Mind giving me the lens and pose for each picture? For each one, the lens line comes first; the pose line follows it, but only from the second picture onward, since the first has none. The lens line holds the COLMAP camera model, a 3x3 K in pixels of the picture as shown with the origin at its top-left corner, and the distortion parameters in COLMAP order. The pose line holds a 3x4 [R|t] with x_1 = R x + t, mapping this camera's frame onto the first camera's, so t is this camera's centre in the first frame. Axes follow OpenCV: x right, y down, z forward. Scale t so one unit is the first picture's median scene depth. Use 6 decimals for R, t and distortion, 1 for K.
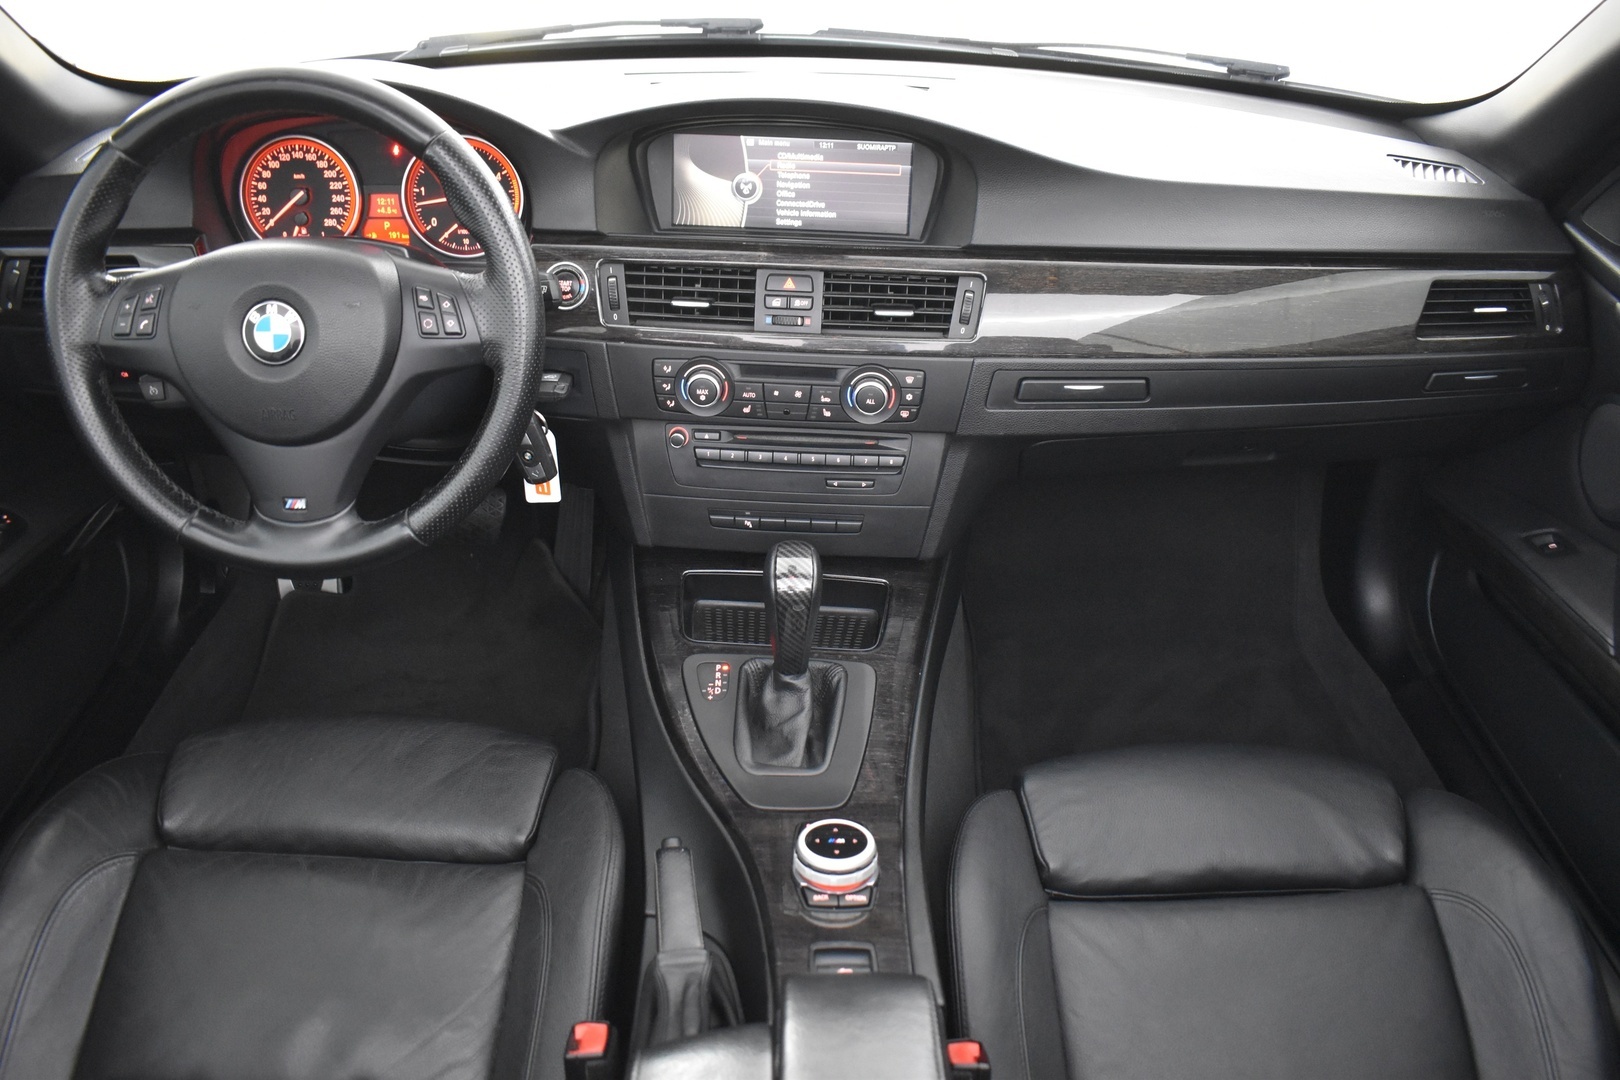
lens RADIAL K [[1272.7, 0, 819.4], [0, 1272.7, 533.3], [0, 0, 1]] dist [-0.076679, -0.010322]
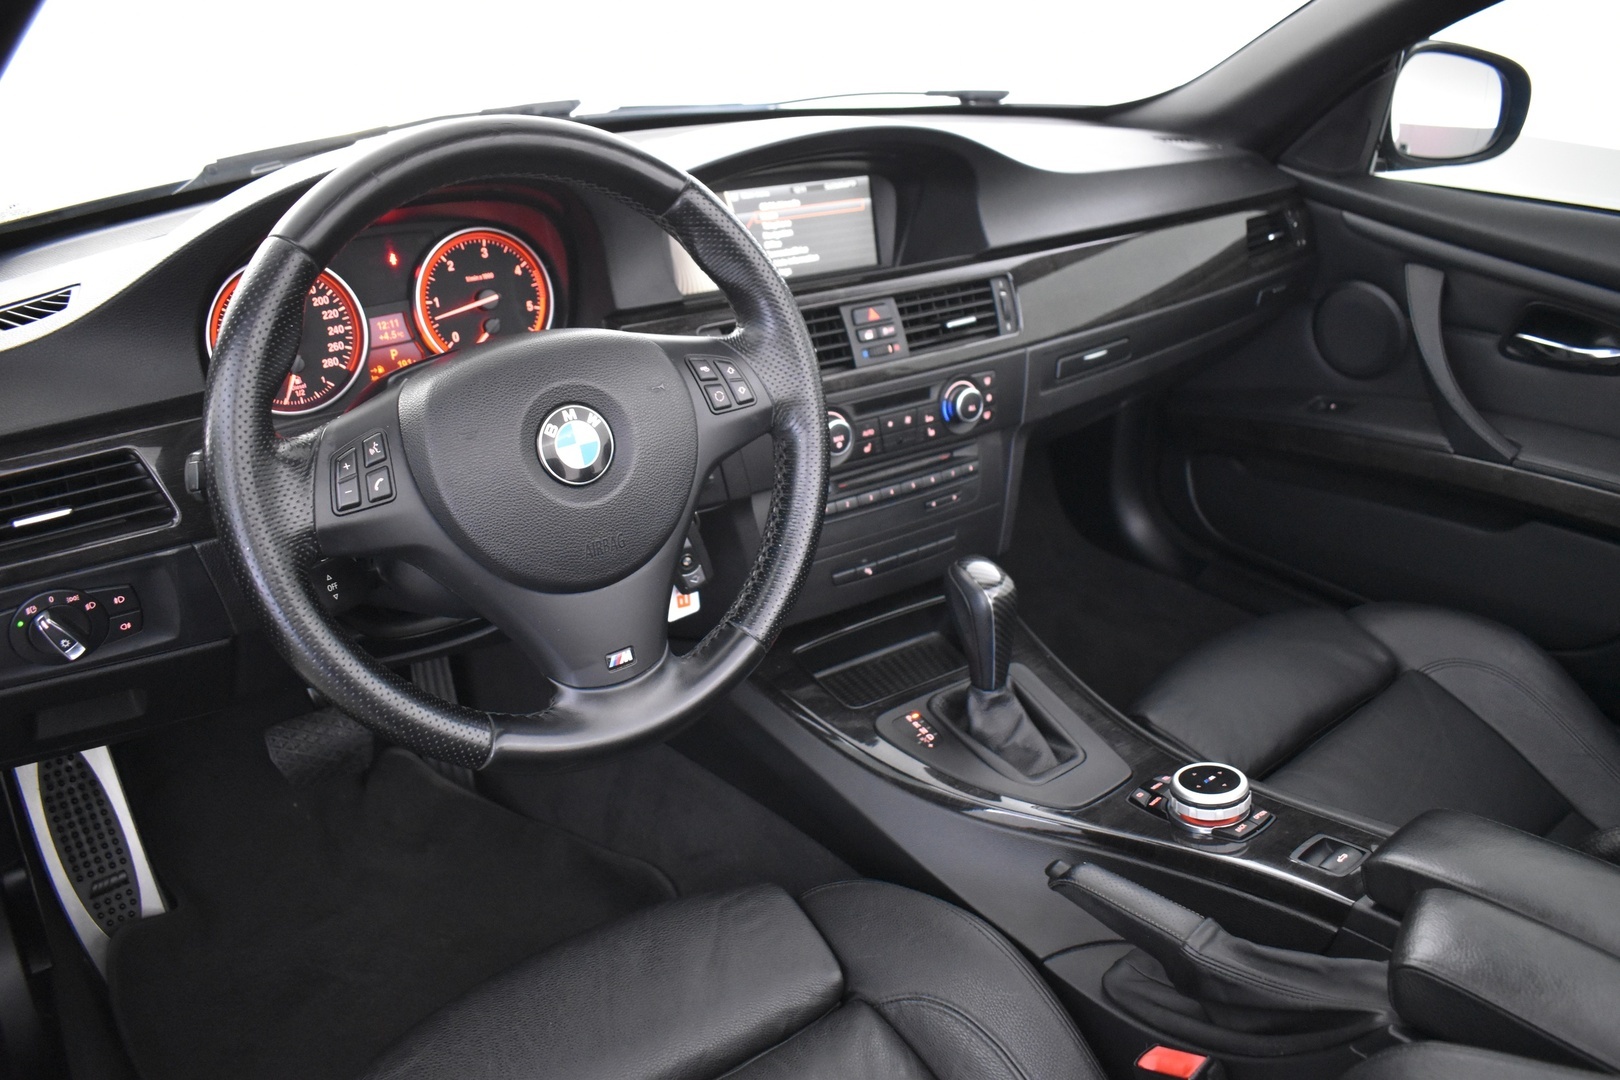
lens RADIAL K [[1272.7, 0, 816.7], [0, 1272.7, 538.9], [0, 0, 1]] dist [-0.076679, -0.010322]
pose [[0.782673, -0.281305, 0.555238, -0.652922], [0.340166, 0.940360, -0.003081, -0.043376], [-0.521258, 0.191285, 0.831685, 0.229848]]
